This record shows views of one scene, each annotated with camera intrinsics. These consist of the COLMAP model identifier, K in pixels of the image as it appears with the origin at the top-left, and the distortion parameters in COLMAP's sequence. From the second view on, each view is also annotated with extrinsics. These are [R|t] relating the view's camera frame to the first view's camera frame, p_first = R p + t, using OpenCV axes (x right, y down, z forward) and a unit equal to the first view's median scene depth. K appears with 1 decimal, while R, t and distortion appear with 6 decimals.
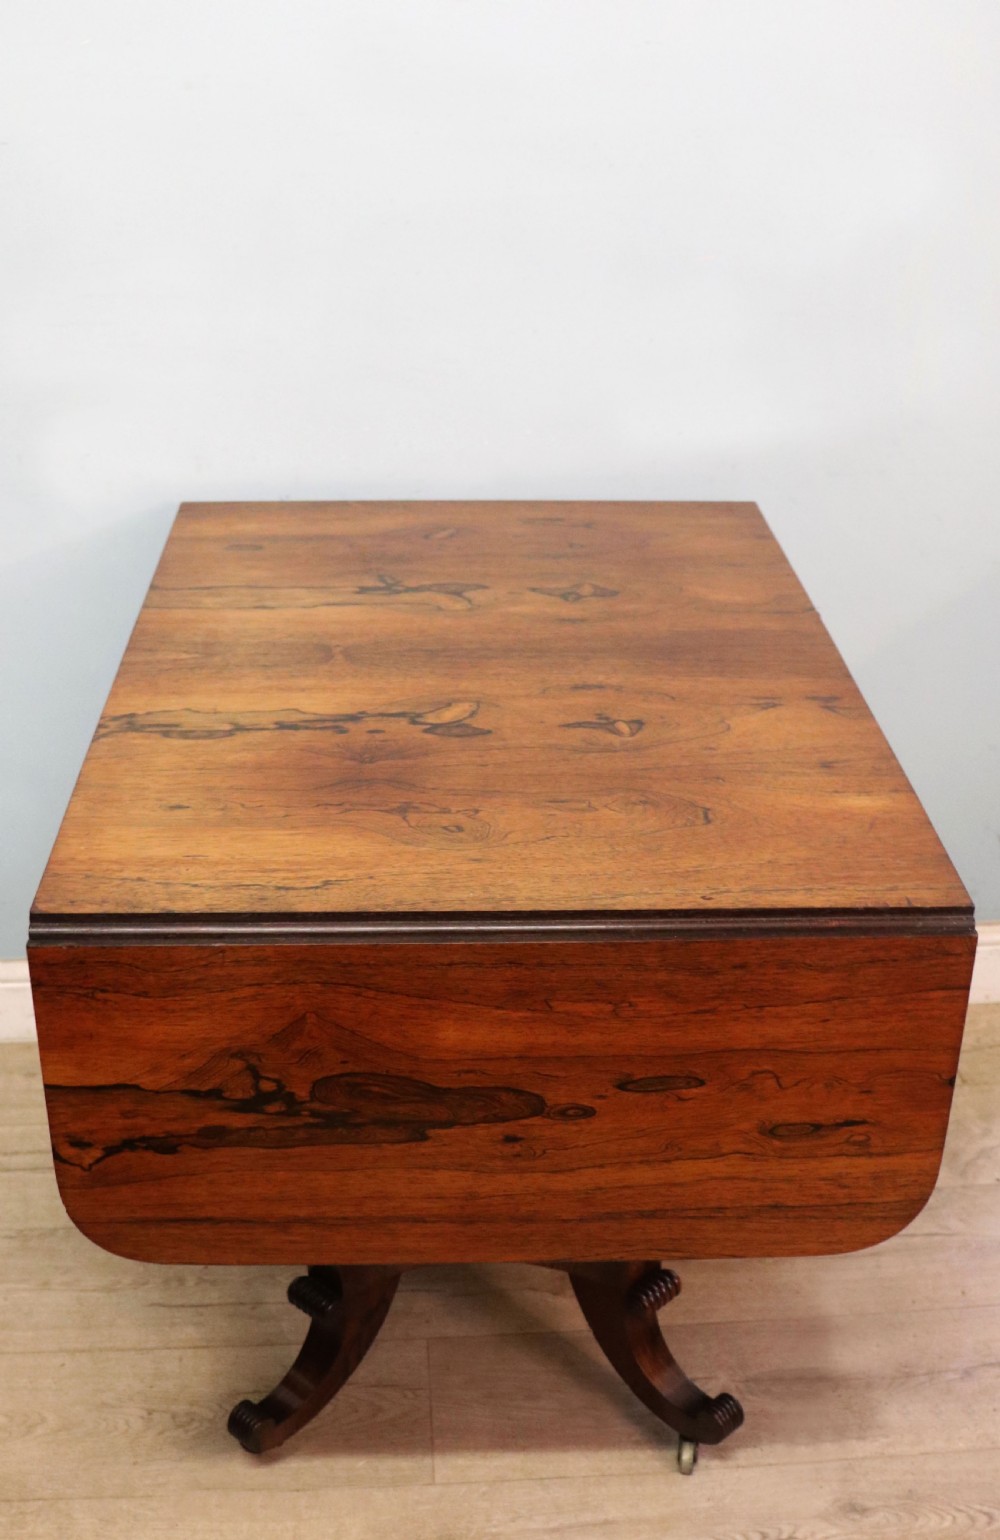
lens RADIAL K [[1749.8, 0, 494.8], [0, 1749.8, 748.2], [0, 0, 1]] dist [-0.156463, 0.047202]
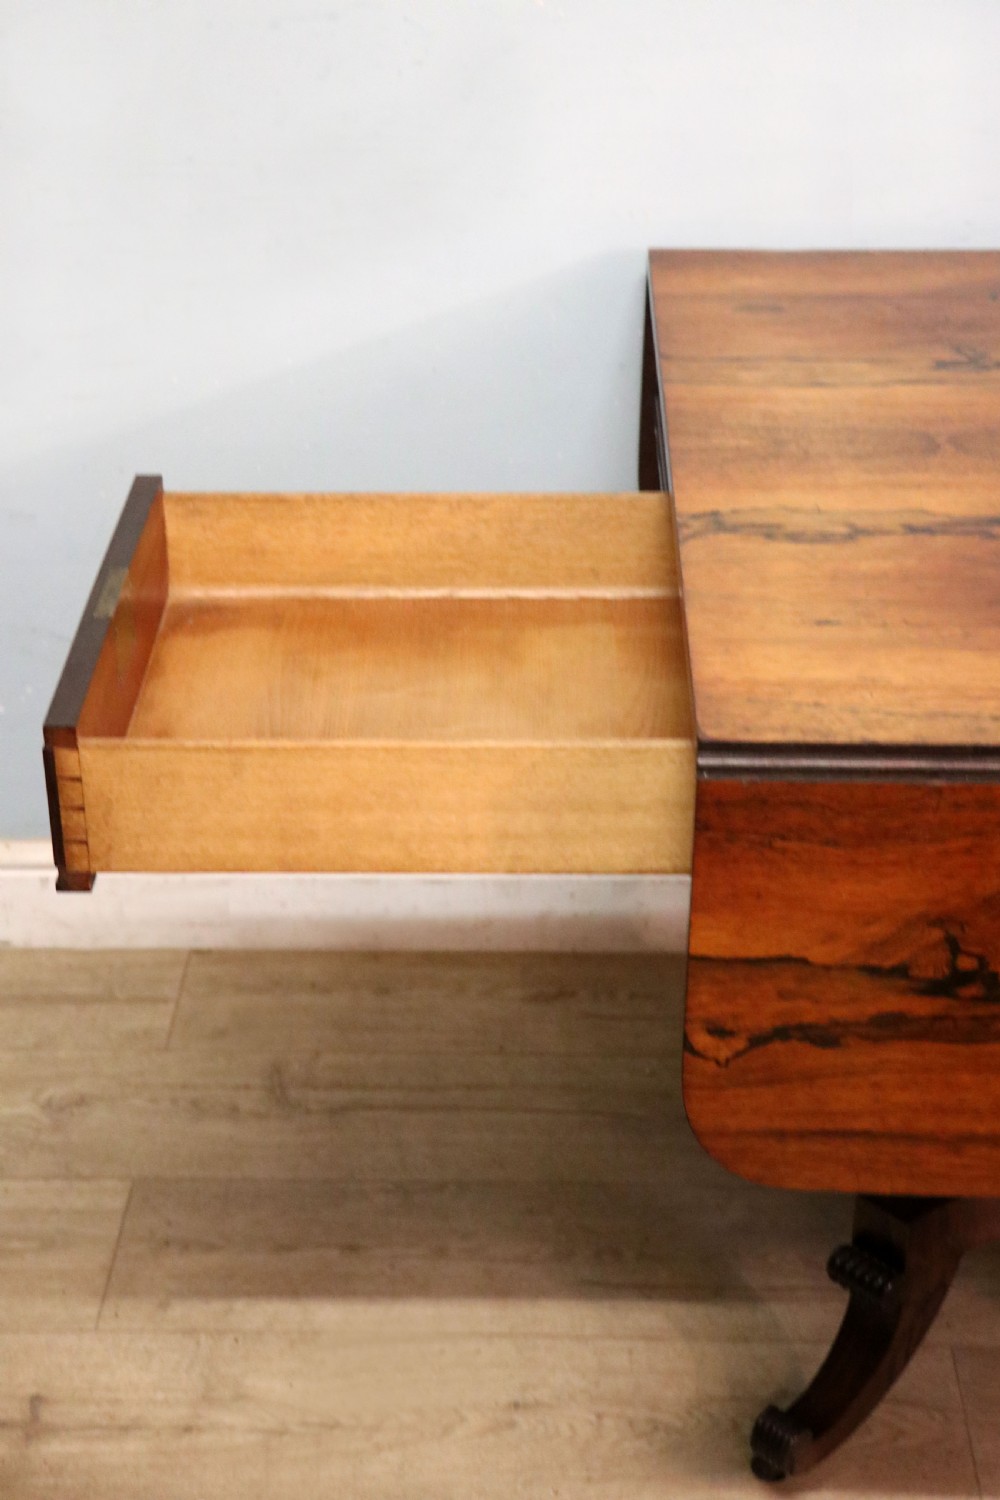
lens RADIAL K [[2467.8, 0, 500.0], [0, 2467.8, 750.0], [0, 0, 1]] dist [0.128914, 0.168414]
pose [[0.998108, 0.024708, -0.056296, -0.277713], [-0.022019, 0.998610, 0.047893, 0.042974], [0.057401, -0.046562, 0.997265, -0.161500]]
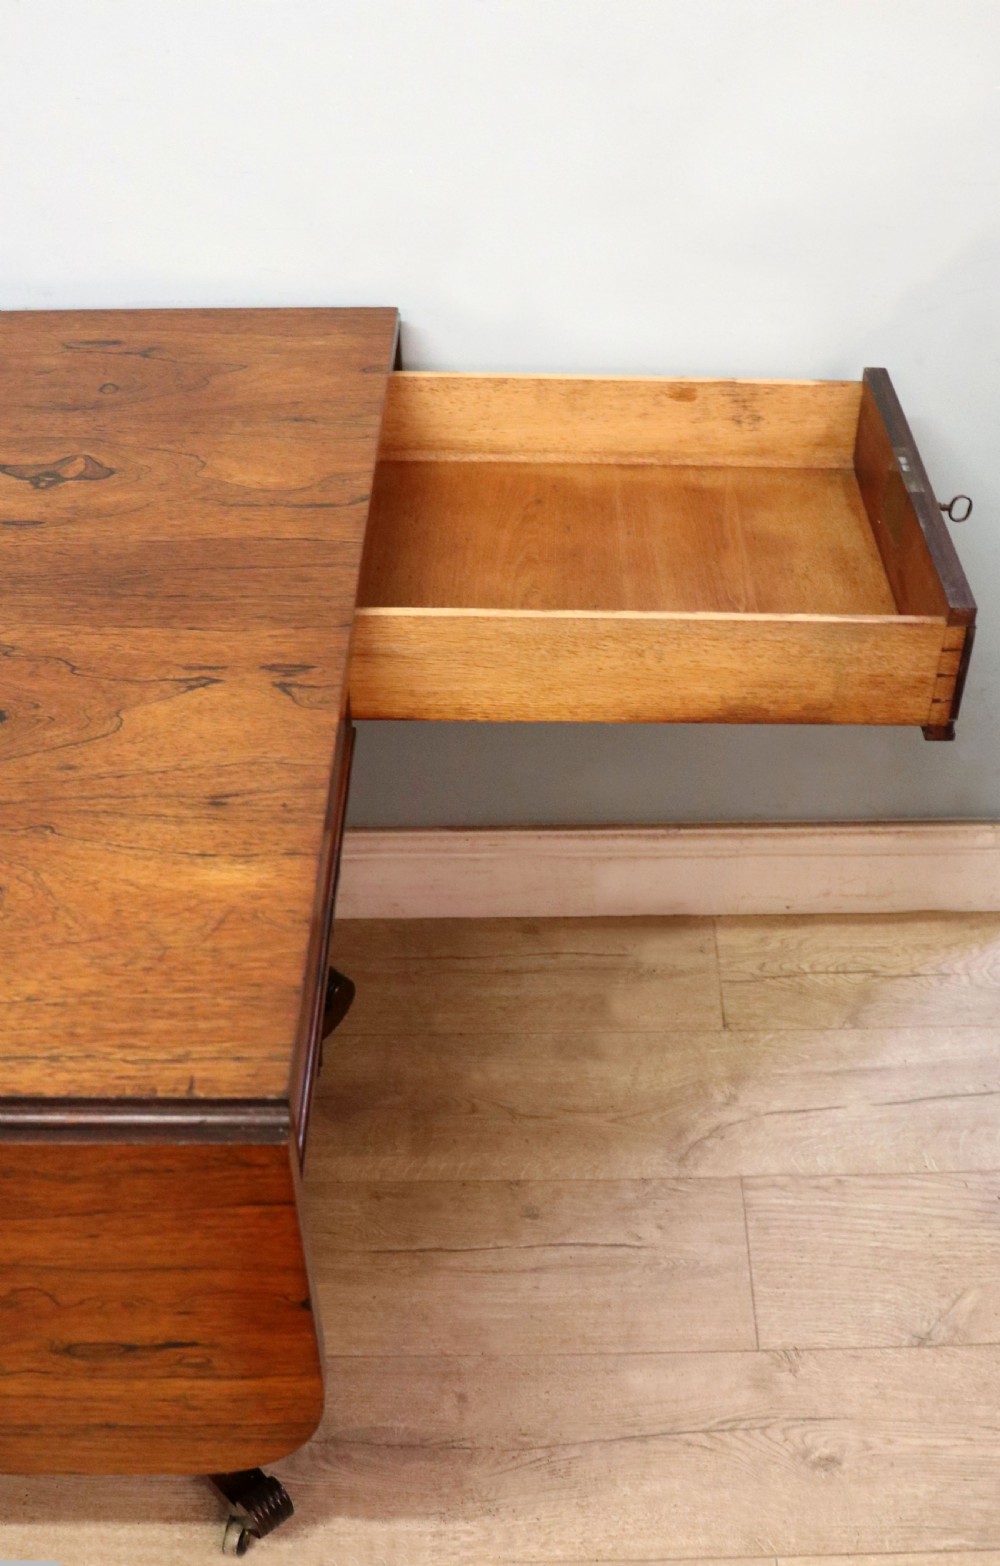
lens RADIAL K [[1762.7, 0, 624.8], [0, 1762.7, 755.8], [0, 0, 1]] dist [-0.191673, 0.231641]
pose [[0.999926, 0.008436, 0.008815, 0.382661], [-0.010057, 0.978904, 0.204075, -0.167348], [-0.006907, -0.204148, 0.978916, 0.353608]]
